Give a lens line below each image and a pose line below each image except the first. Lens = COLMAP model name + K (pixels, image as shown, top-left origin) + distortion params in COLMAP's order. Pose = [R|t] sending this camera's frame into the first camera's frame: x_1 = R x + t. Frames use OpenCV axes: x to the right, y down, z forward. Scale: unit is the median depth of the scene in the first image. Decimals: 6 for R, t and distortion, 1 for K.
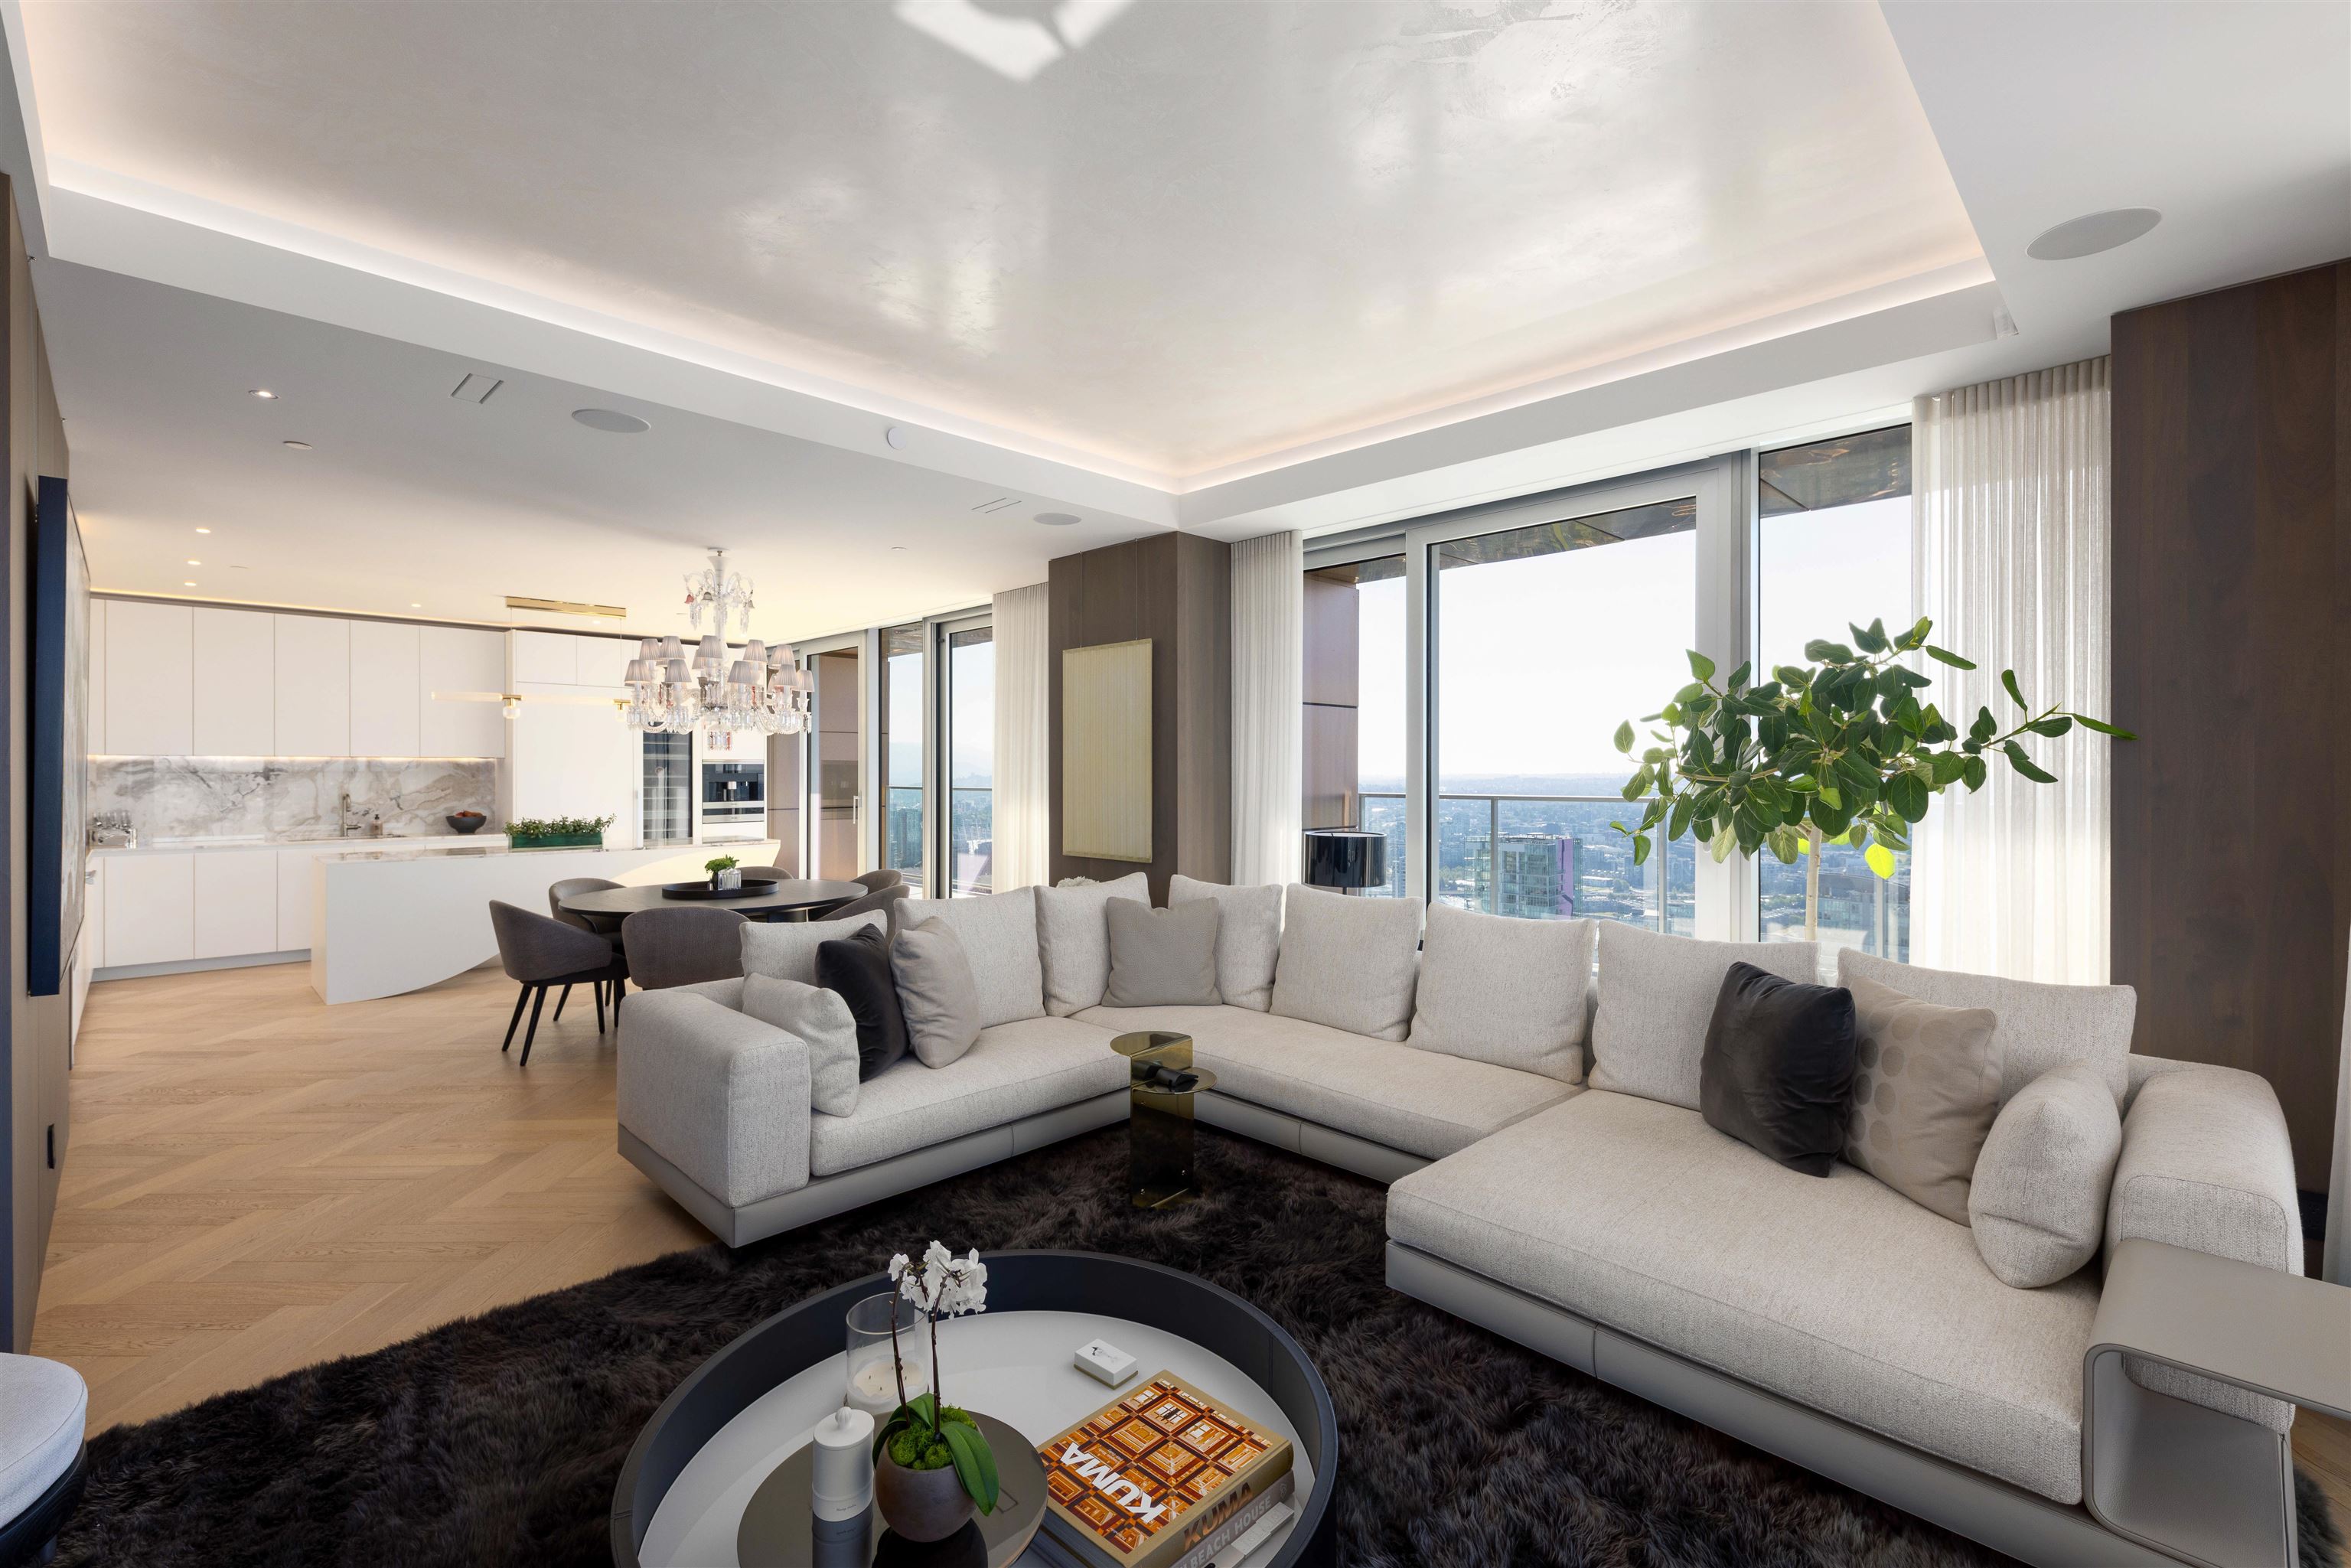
lens RADIAL K [[1013.0, 0, 1172.8], [0, 1013.0, 769.7], [0, 0, 1]] dist [0.000127, -0.000934]
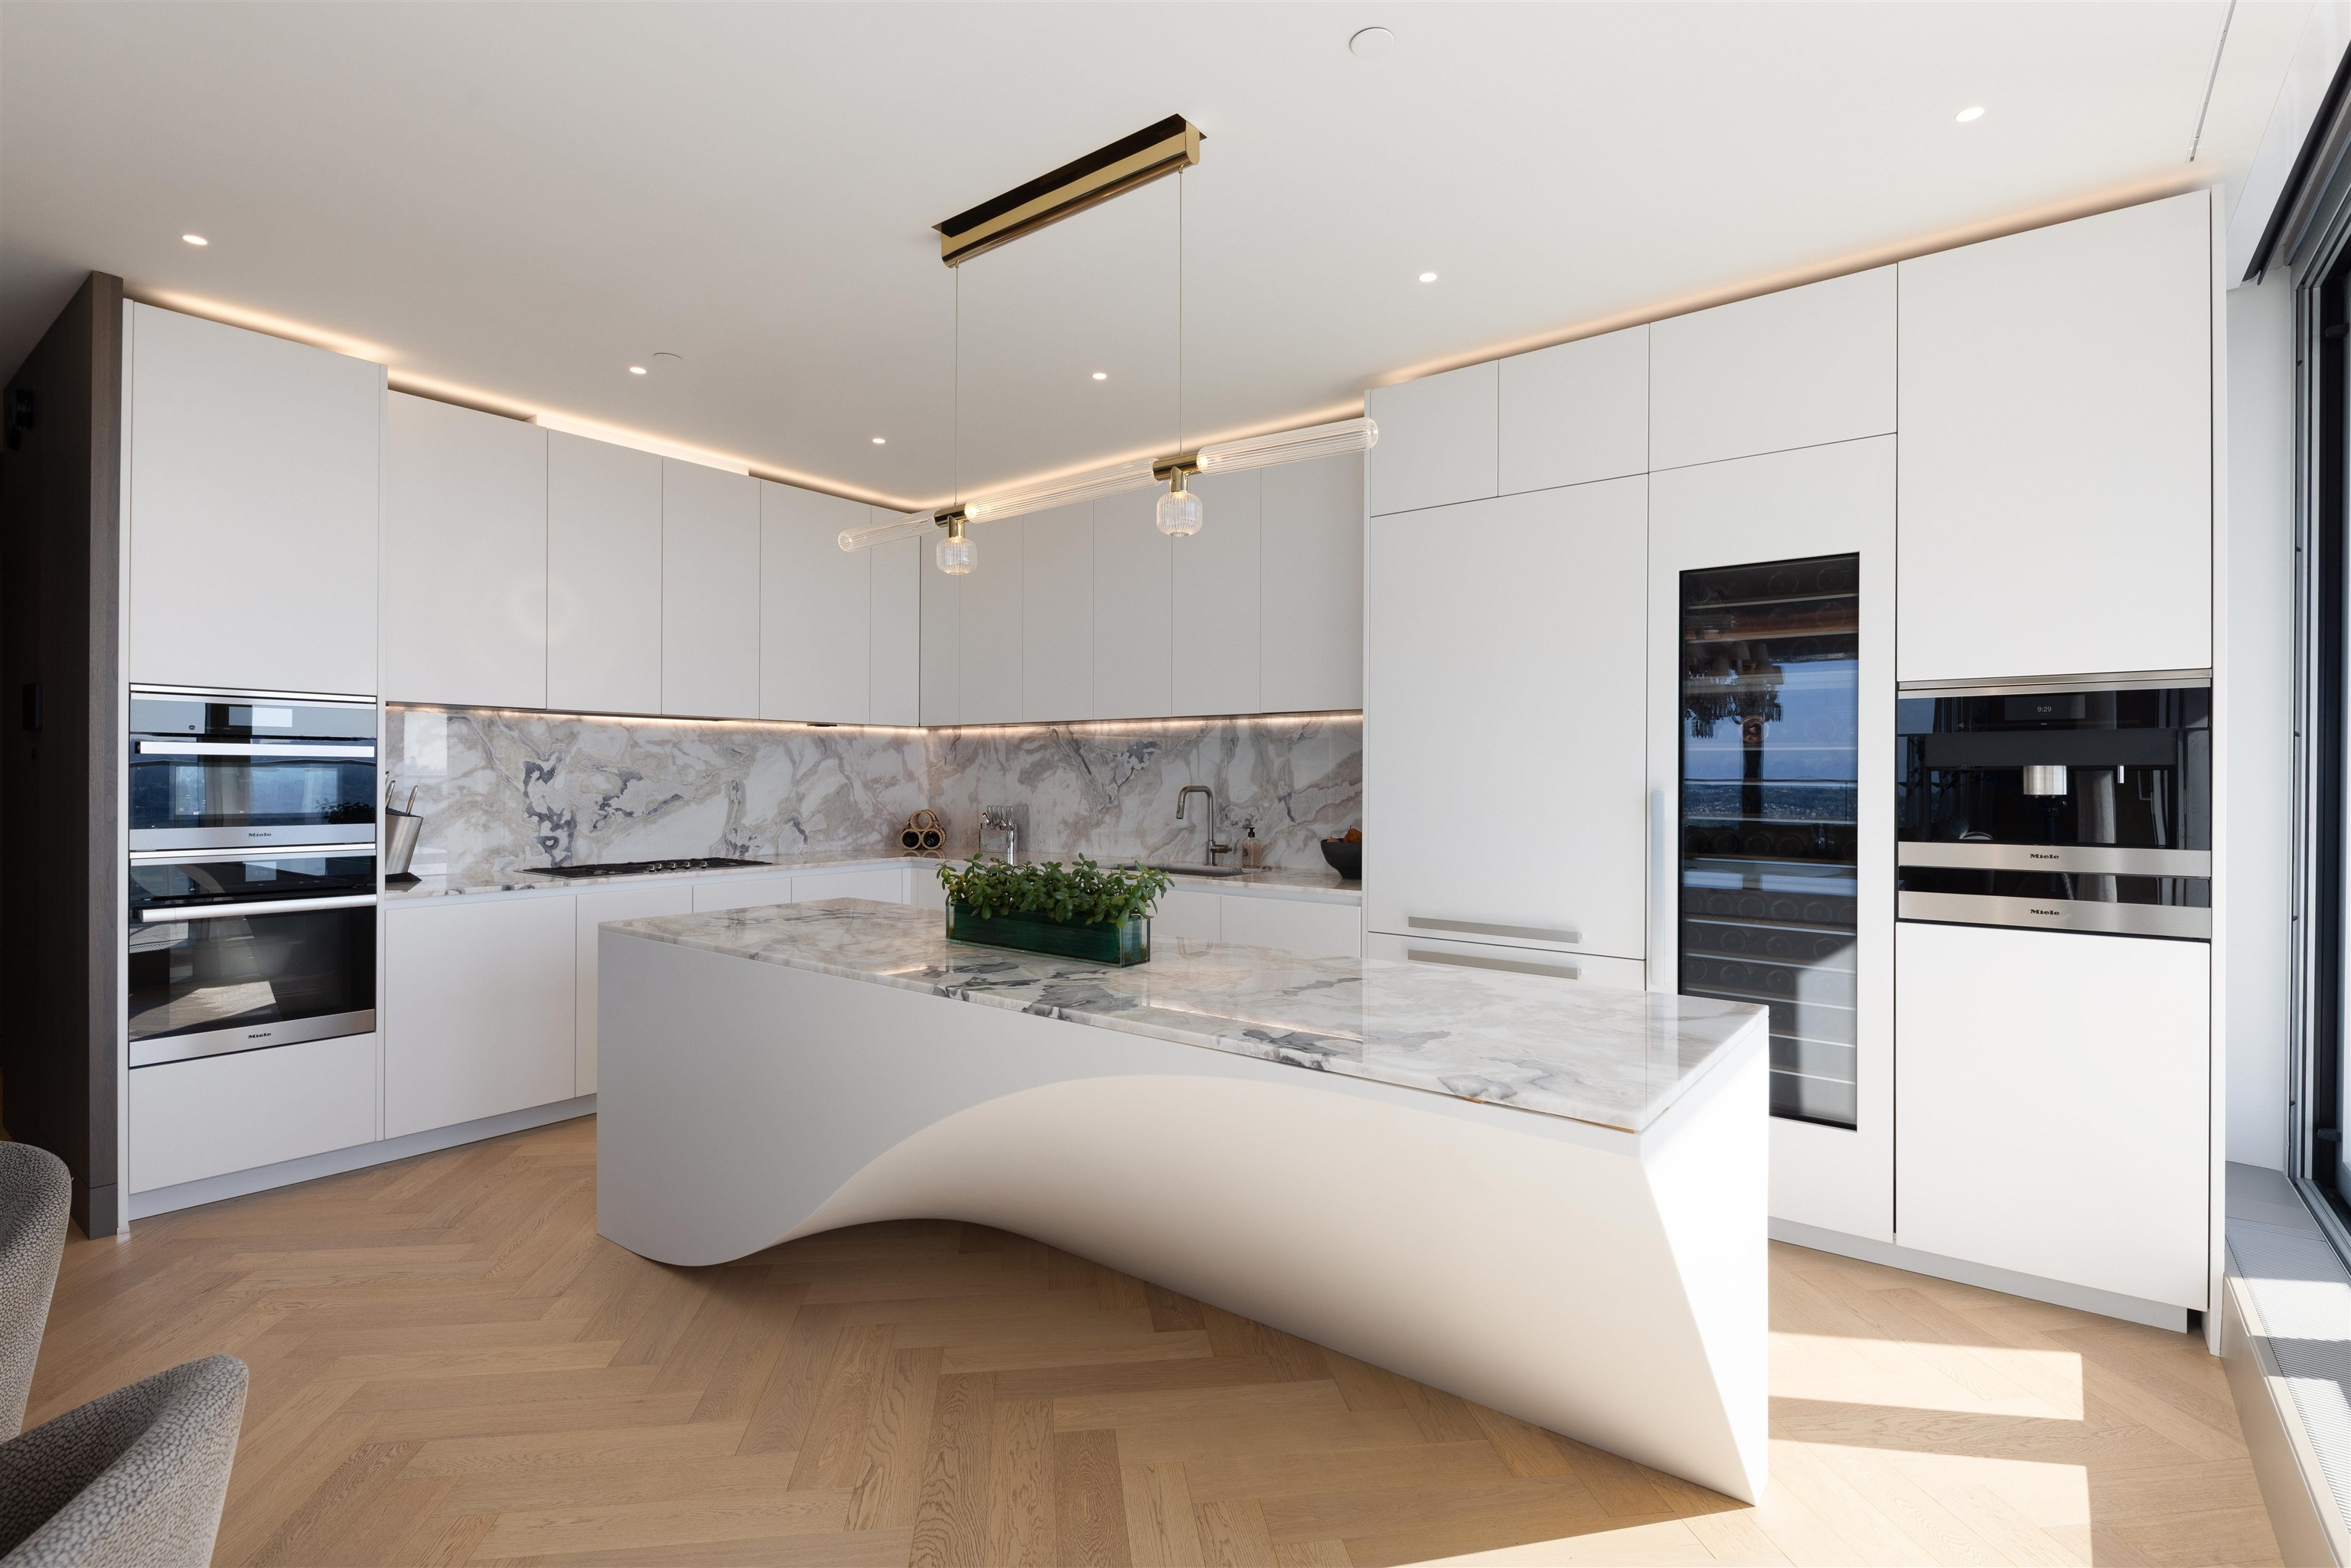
lens RADIAL K [[1109.7, 0, 1175.5], [0, 1109.7, 784.0], [0, 0, 1]] dist [0.004214, -0.000530]
pose [[0.113358, 0.007547, -0.993526, -0.304972], [-0.002199, 0.999971, 0.007345, 0.024256], [0.993552, 0.001352, 0.113371, 1.235655]]
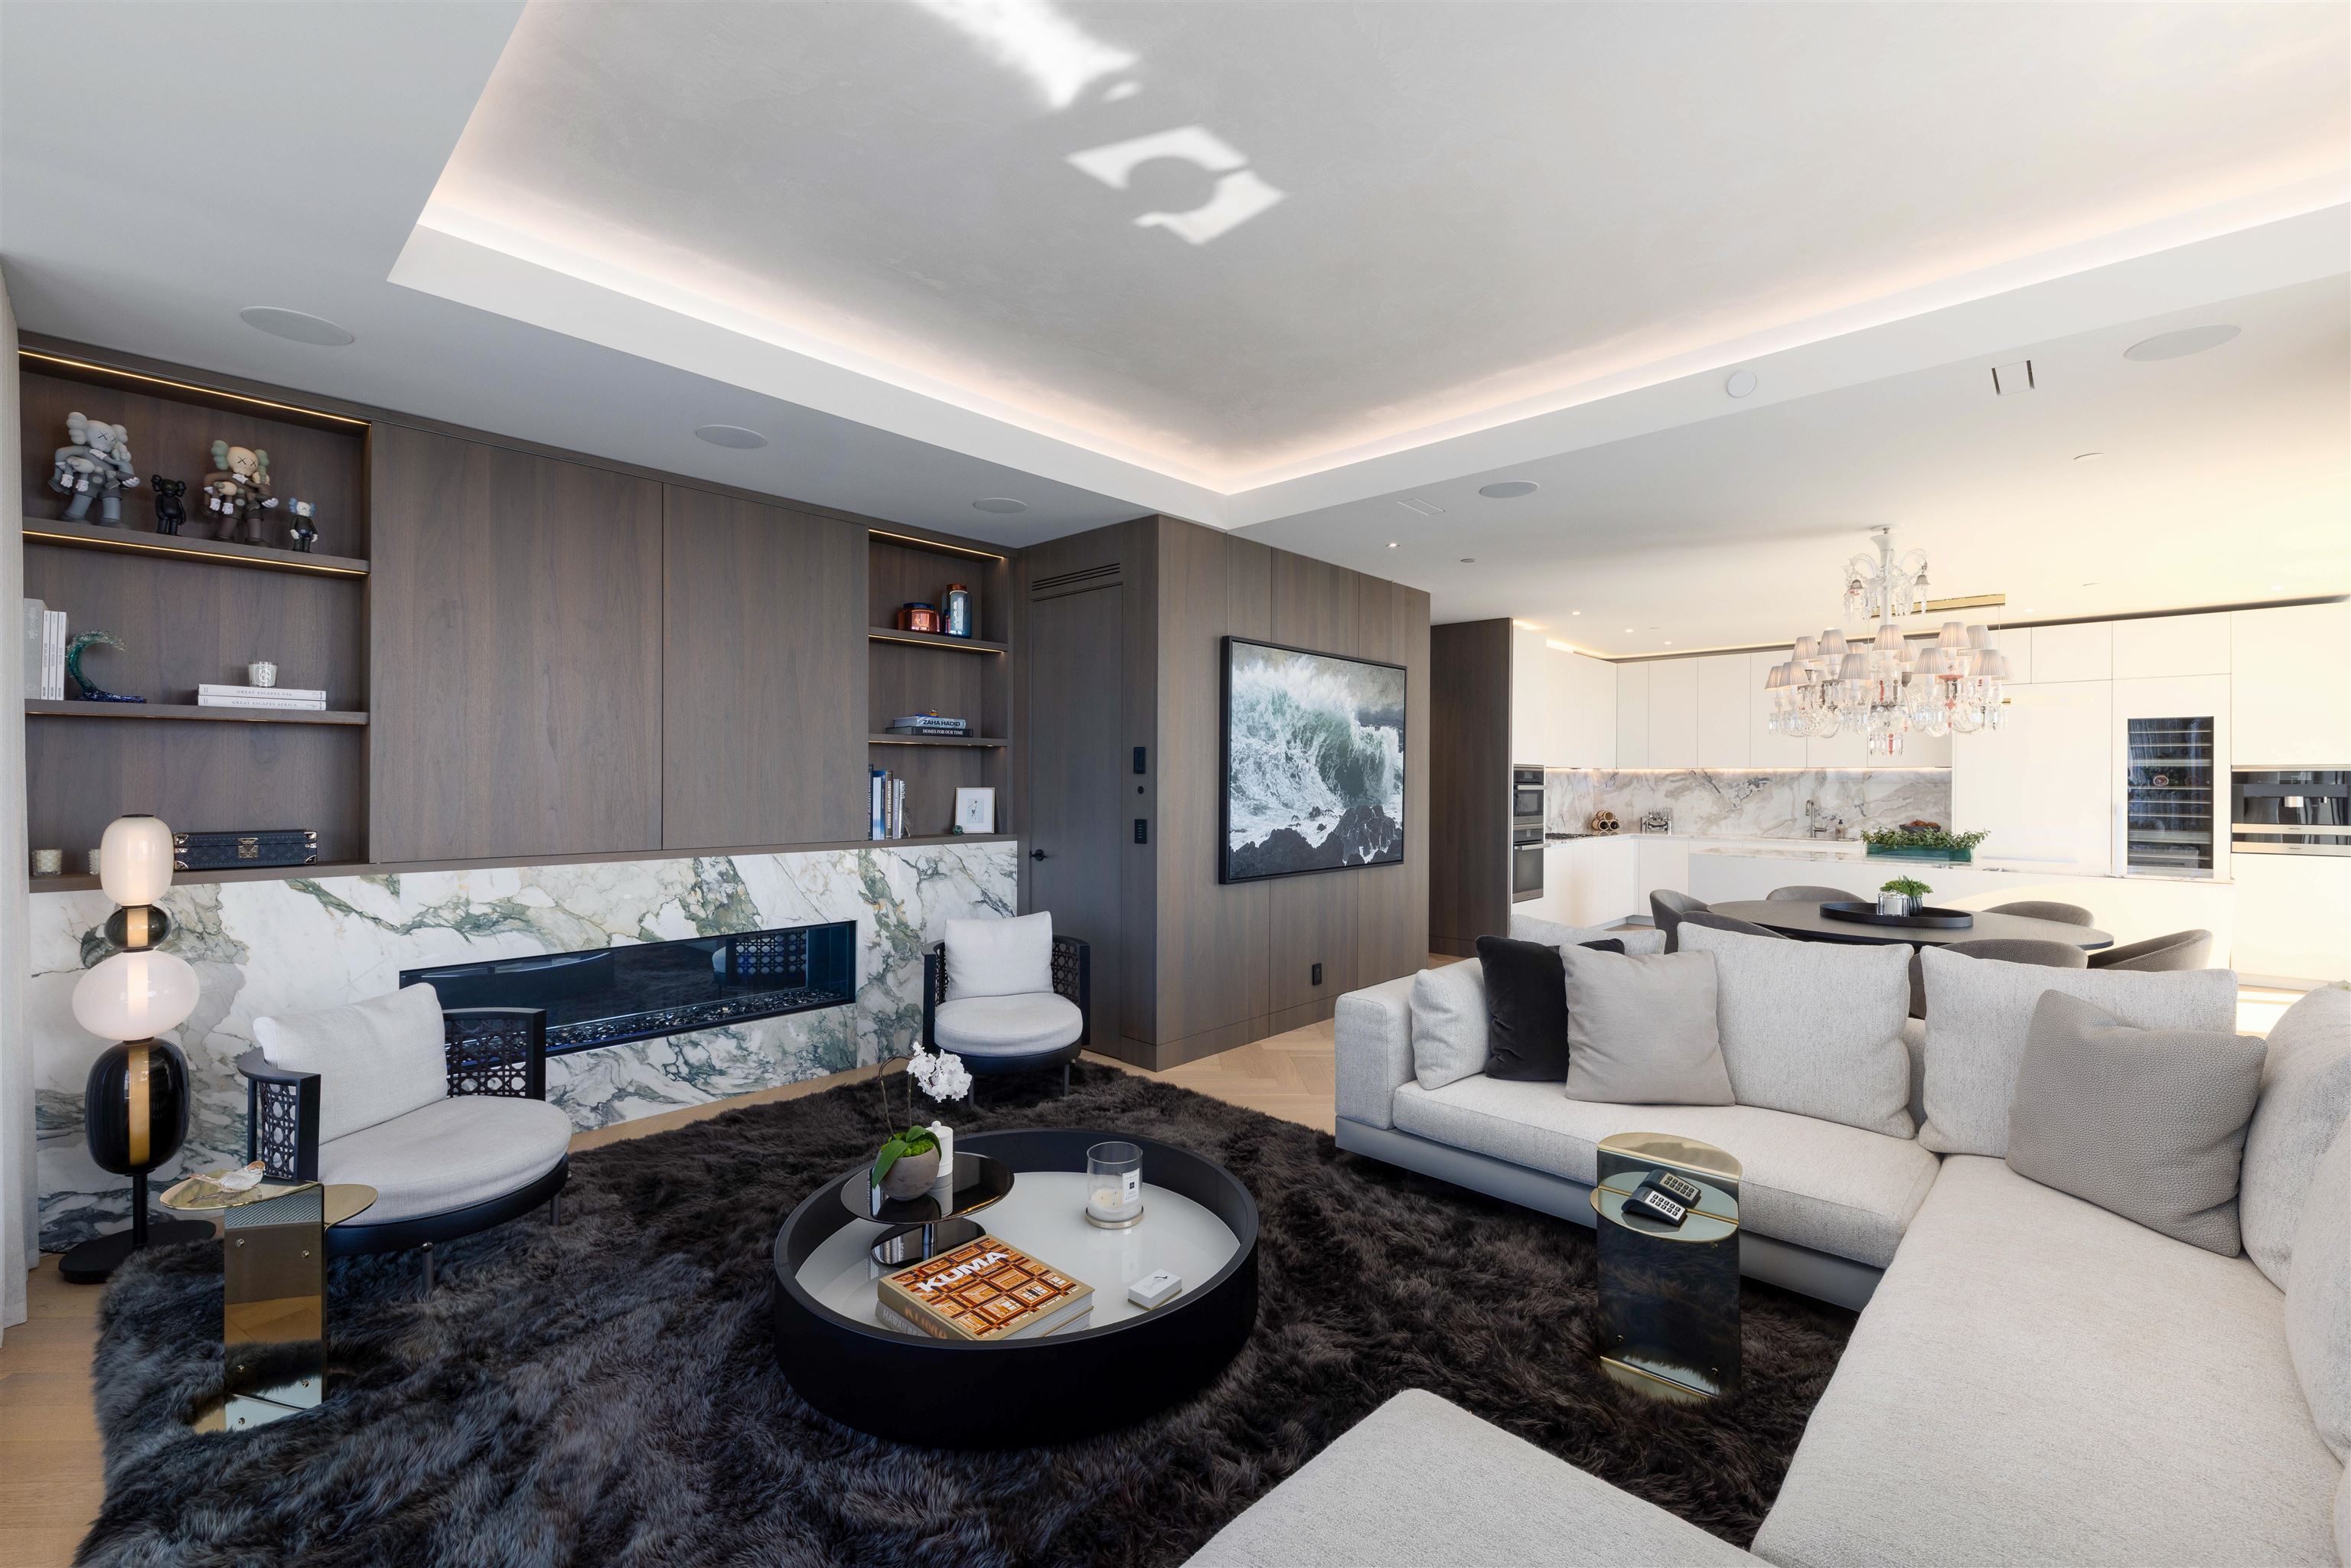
lens RADIAL K [[966.4, 0, 1175.5], [0, 966.4, 784.0], [0, 0, 1]] dist [0.017572, -0.011217]
pose [[0.023627, 0.004562, -0.999710, 0.356135], [-0.001572, 0.999989, 0.004526, 0.002362], [0.999720, 0.001465, 0.023634, 0.343569]]
